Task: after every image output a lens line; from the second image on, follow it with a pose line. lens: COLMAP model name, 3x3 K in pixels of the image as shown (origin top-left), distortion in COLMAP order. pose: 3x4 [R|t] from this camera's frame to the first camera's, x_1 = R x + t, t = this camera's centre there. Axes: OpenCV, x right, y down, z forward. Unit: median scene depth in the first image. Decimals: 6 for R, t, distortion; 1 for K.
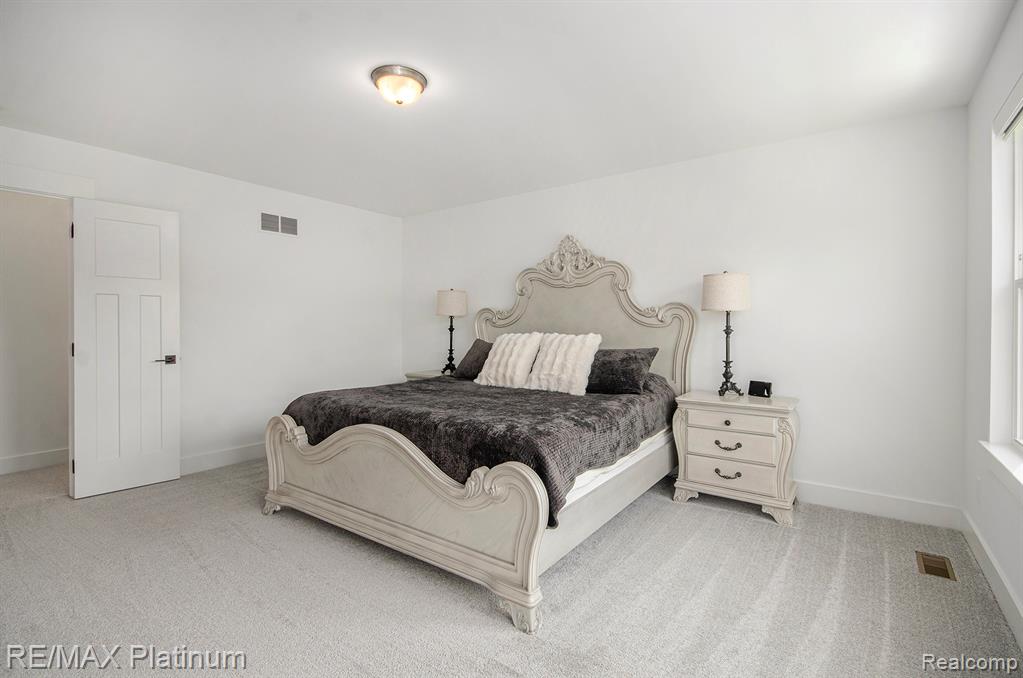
lens RADIAL K [[461.2, 0, 506.7], [0, 461.2, 330.4], [0, 0, 1]] dist [-0.000207, -0.000152]
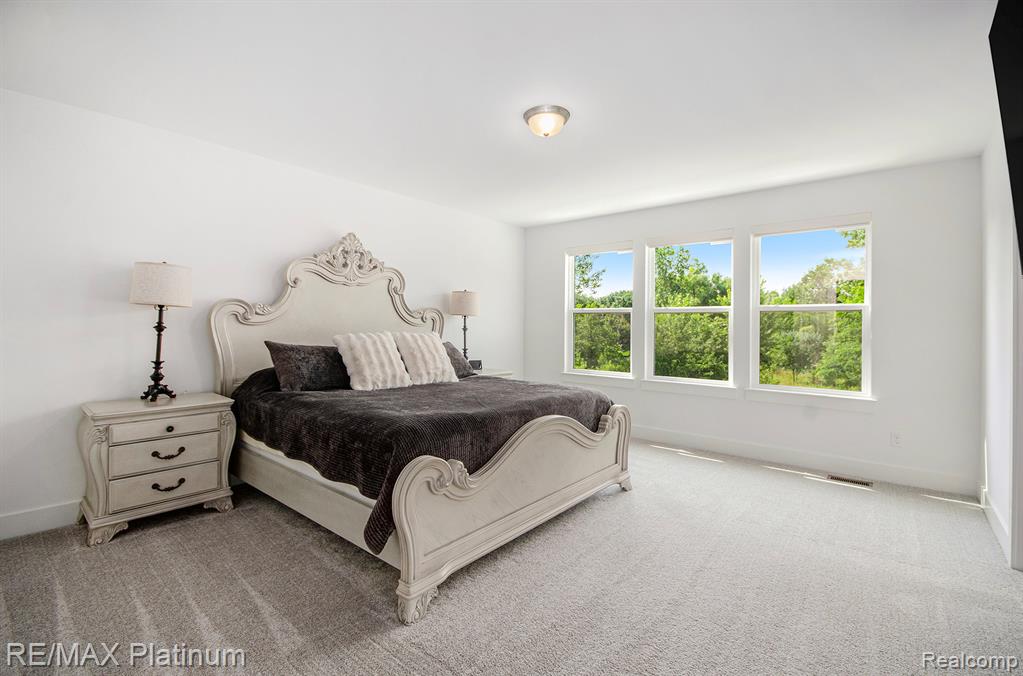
lens RADIAL K [[461.2, 0, 506.7], [0, 461.2, 329.4], [0, 0, 1]] dist [-0.000207, -0.000152]
pose [[0.080543, -0.006037, 0.996733, -0.689535], [-0.002410, 0.999978, 0.006251, -0.005119], [-0.996748, -0.002905, 0.080526, 0.490327]]
